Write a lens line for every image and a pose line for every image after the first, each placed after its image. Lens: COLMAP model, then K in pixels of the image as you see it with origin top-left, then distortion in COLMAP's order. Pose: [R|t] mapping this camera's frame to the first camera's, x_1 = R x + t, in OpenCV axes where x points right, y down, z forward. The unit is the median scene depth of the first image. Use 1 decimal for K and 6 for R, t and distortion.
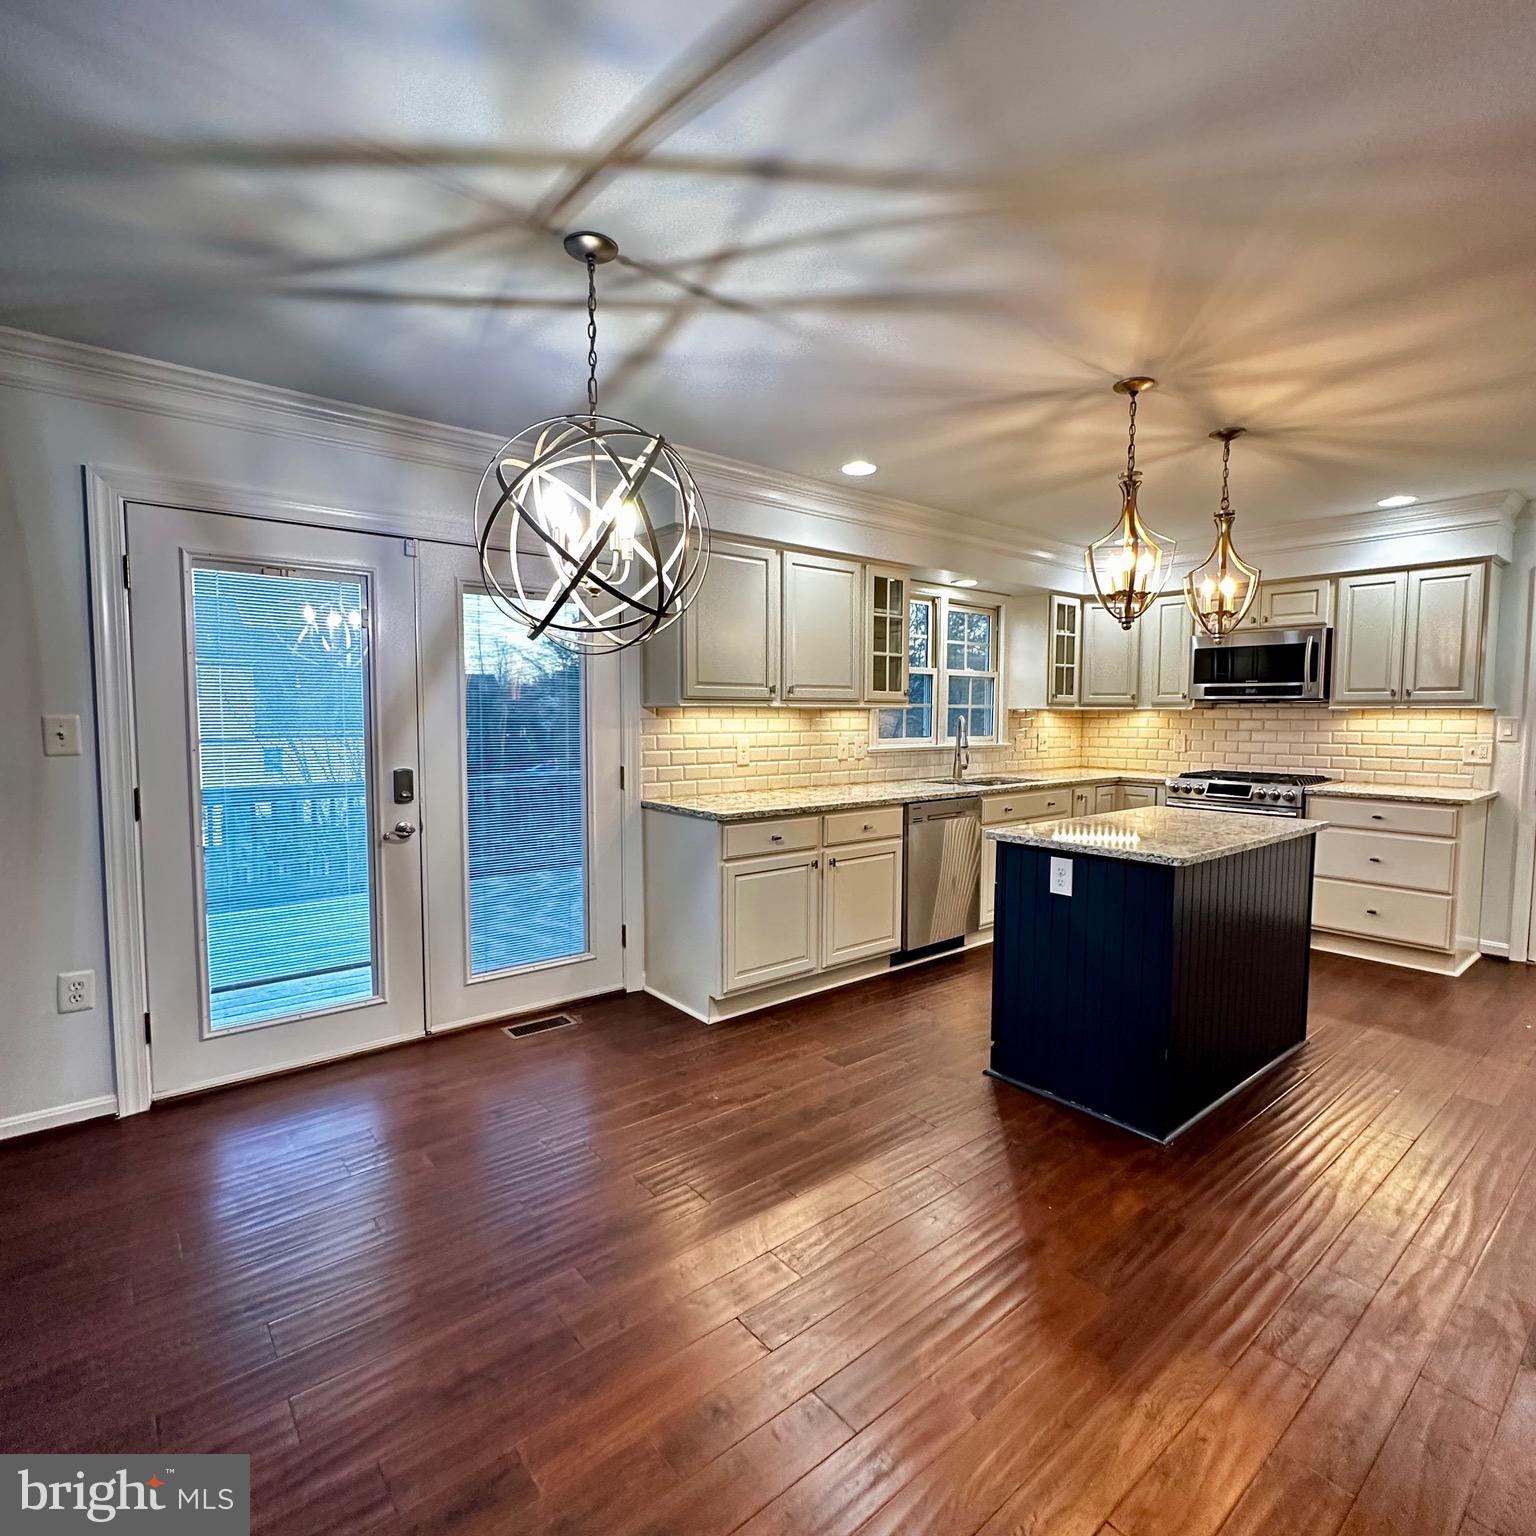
lens RADIAL K [[816.5, 0, 770.8], [0, 816.5, 768.1], [0, 0, 1]] dist [-0.005374, 0.001307]
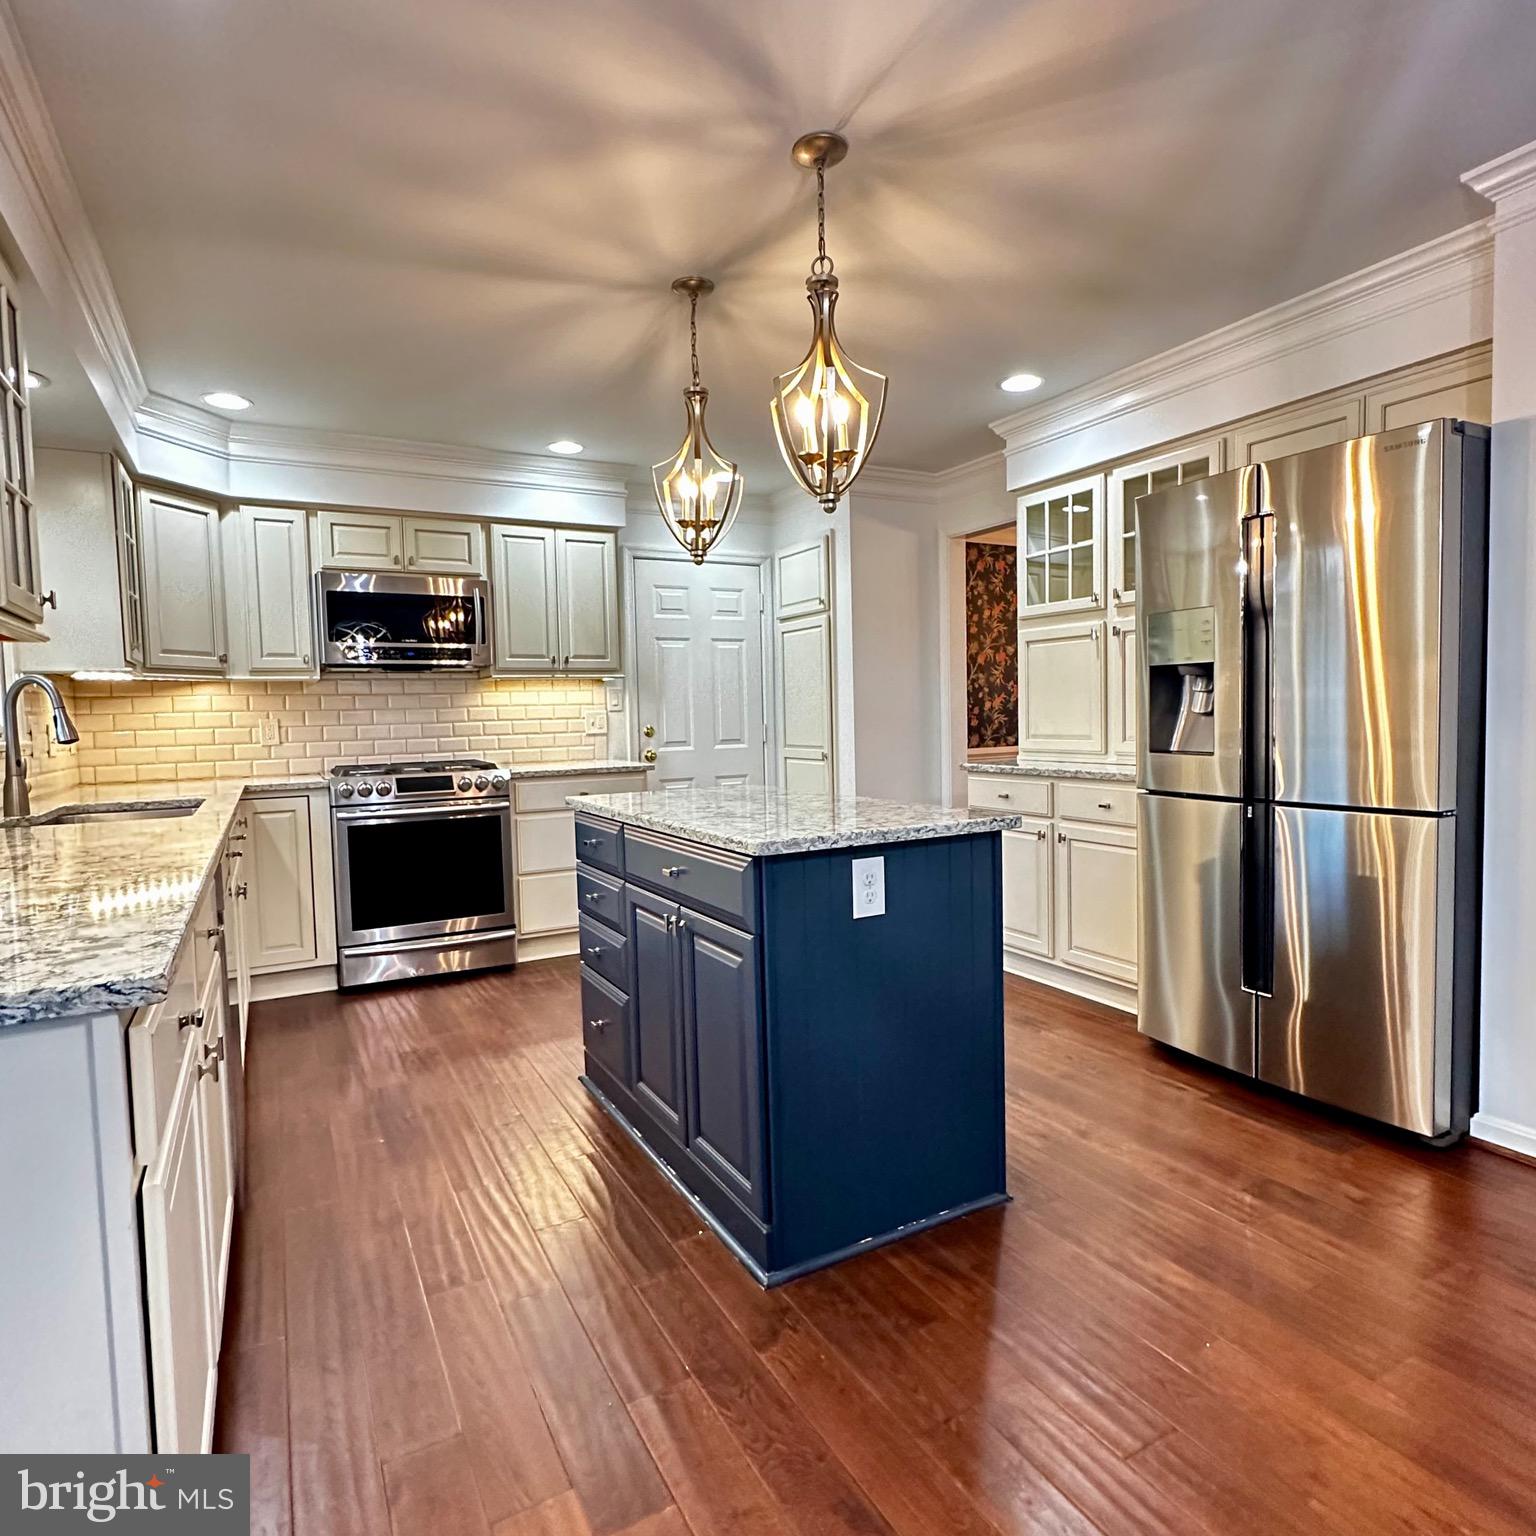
lens RADIAL K [[916.4, 0, 775.5], [0, 916.4, 767.1], [0, 0, 1]] dist [-0.005895, 0.000536]
pose [[0.179361, -0.065995, 0.981567, -0.240431], [0.093951, 0.994336, 0.049686, -0.000410], [-0.979287, 0.083308, 0.184545, 0.658611]]
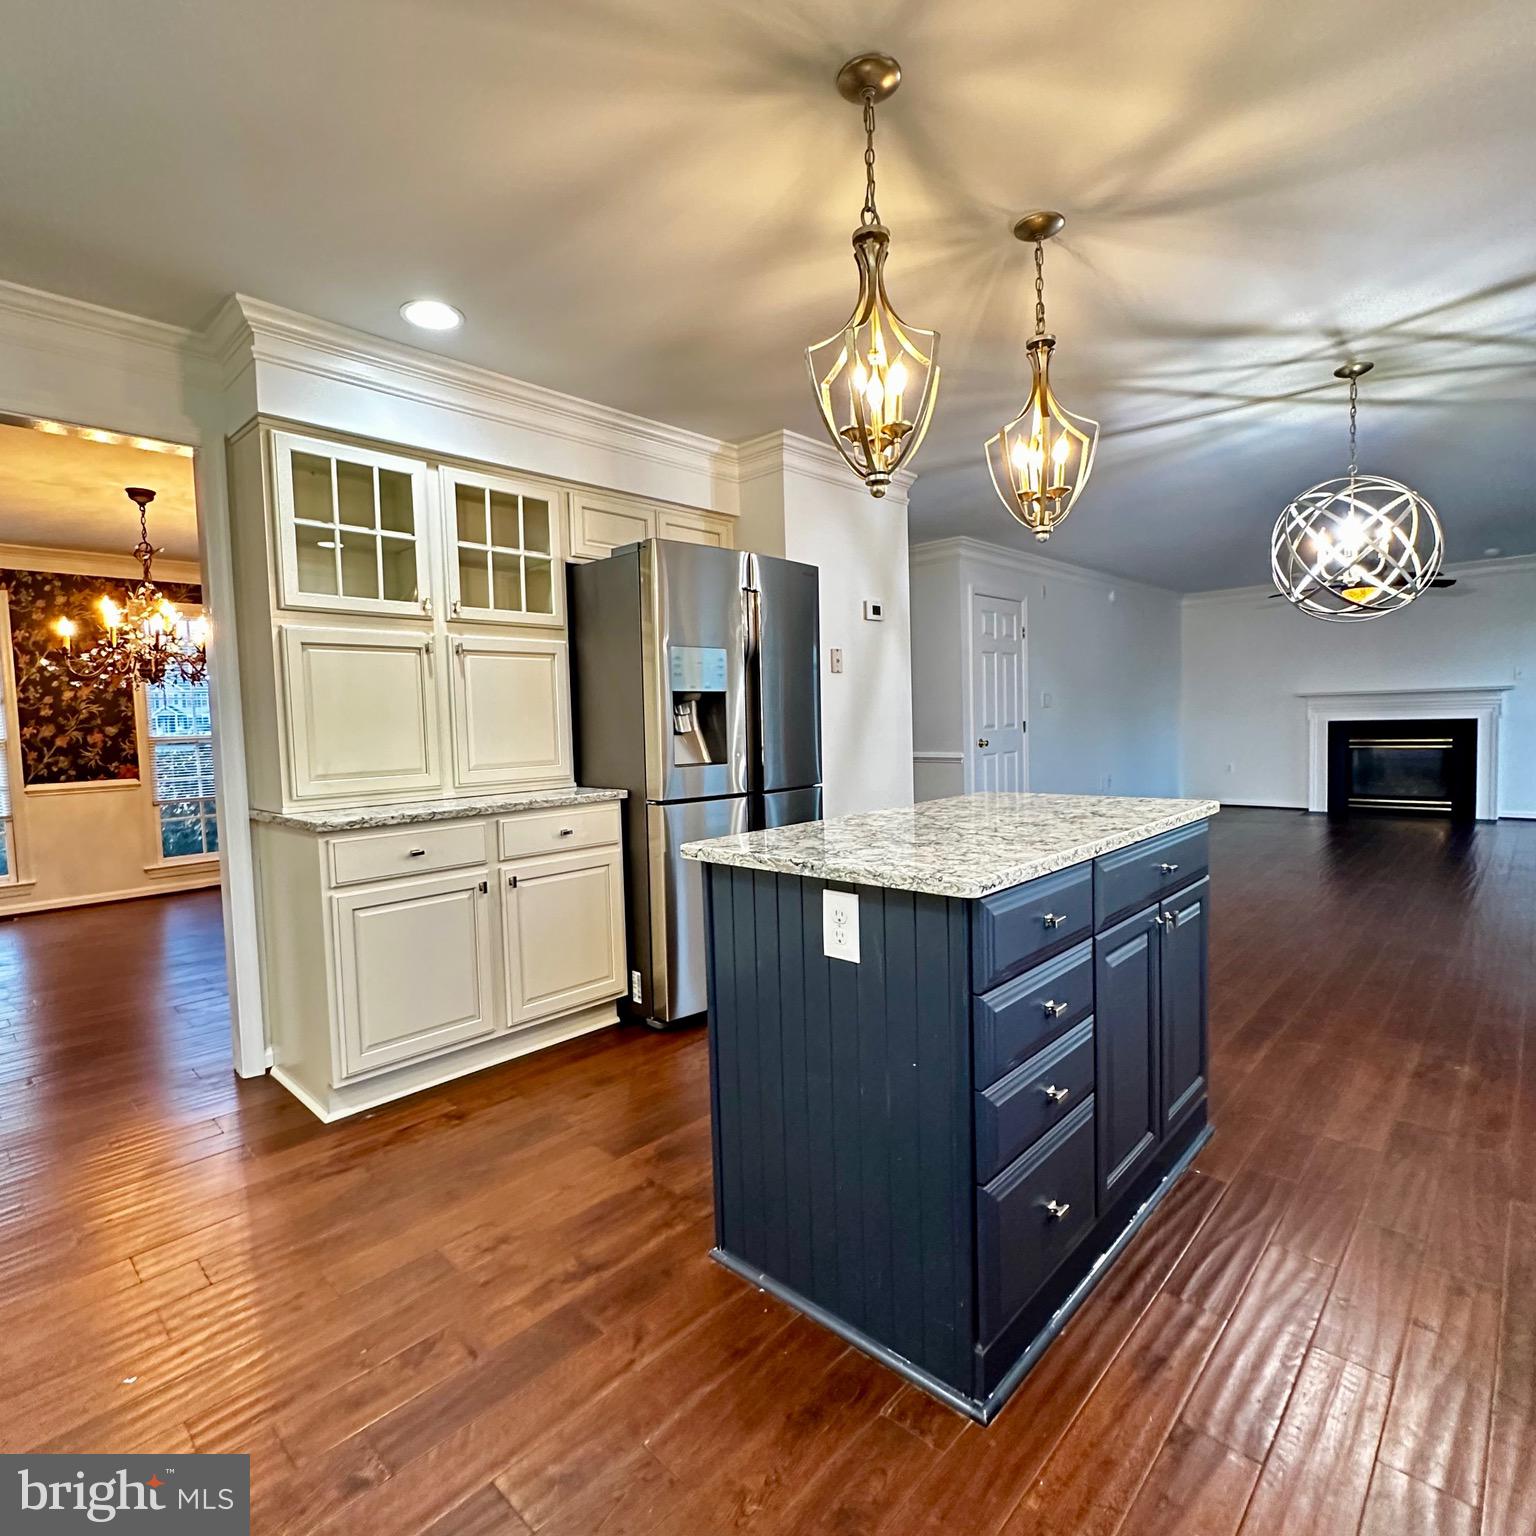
lens RADIAL K [[816.5, 0, 765.3], [0, 816.5, 770.6], [0, 0, 1]] dist [-0.005374, 0.001307]
pose [[-0.992989, 0.033952, -0.113227, 0.567696], [0.019005, 0.991257, 0.130572, -0.041537], [0.116670, 0.127505, -0.984952, 1.264847]]
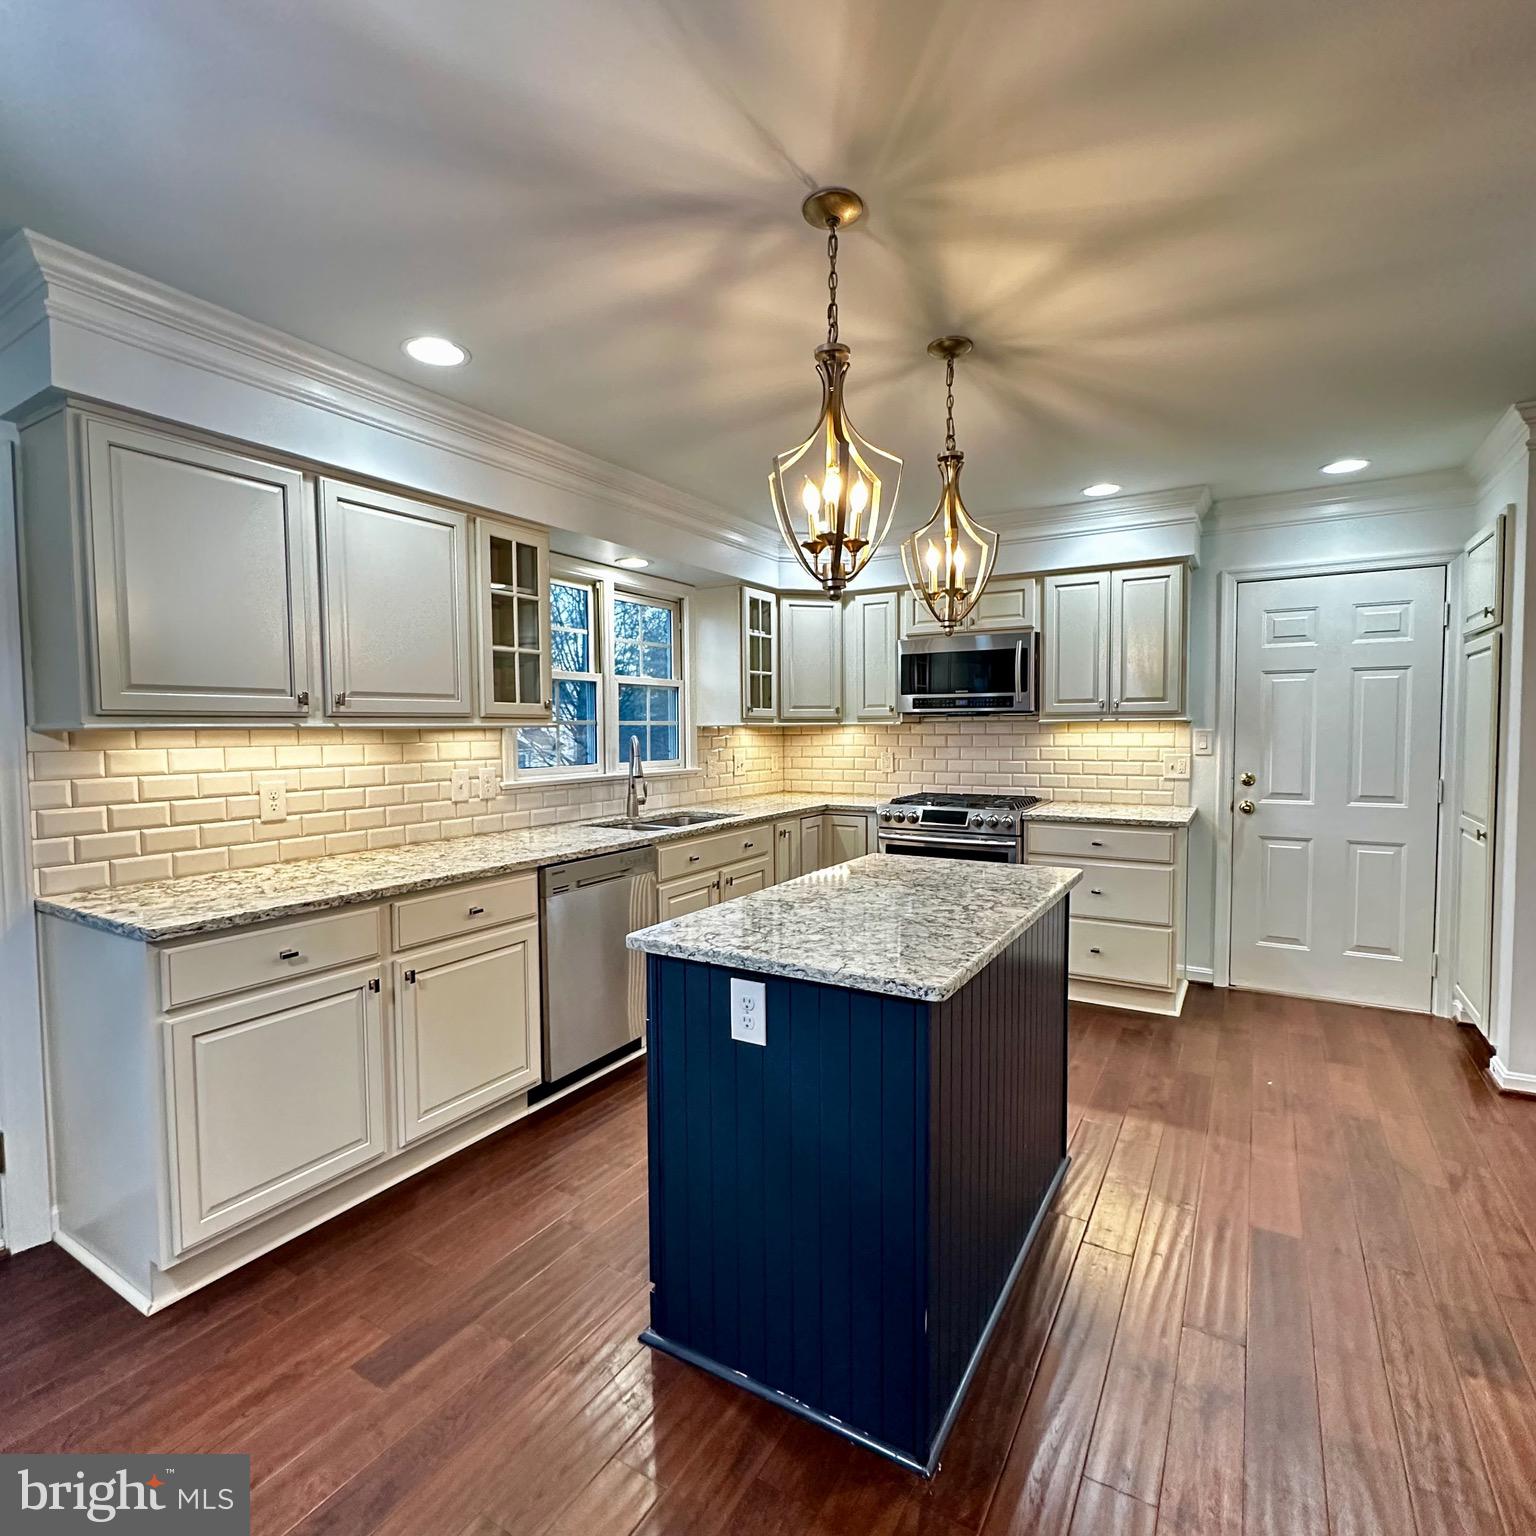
lens RADIAL K [[816.5, 0, 771.4], [0, 816.5, 769.3], [0, 0, 1]] dist [-0.005374, 0.001307]
pose [[0.941416, -0.027991, 0.336085, 0.125951], [0.034158, 0.999339, -0.012451, -0.024168], [-0.335514, 0.023201, 0.941749, 0.307433]]
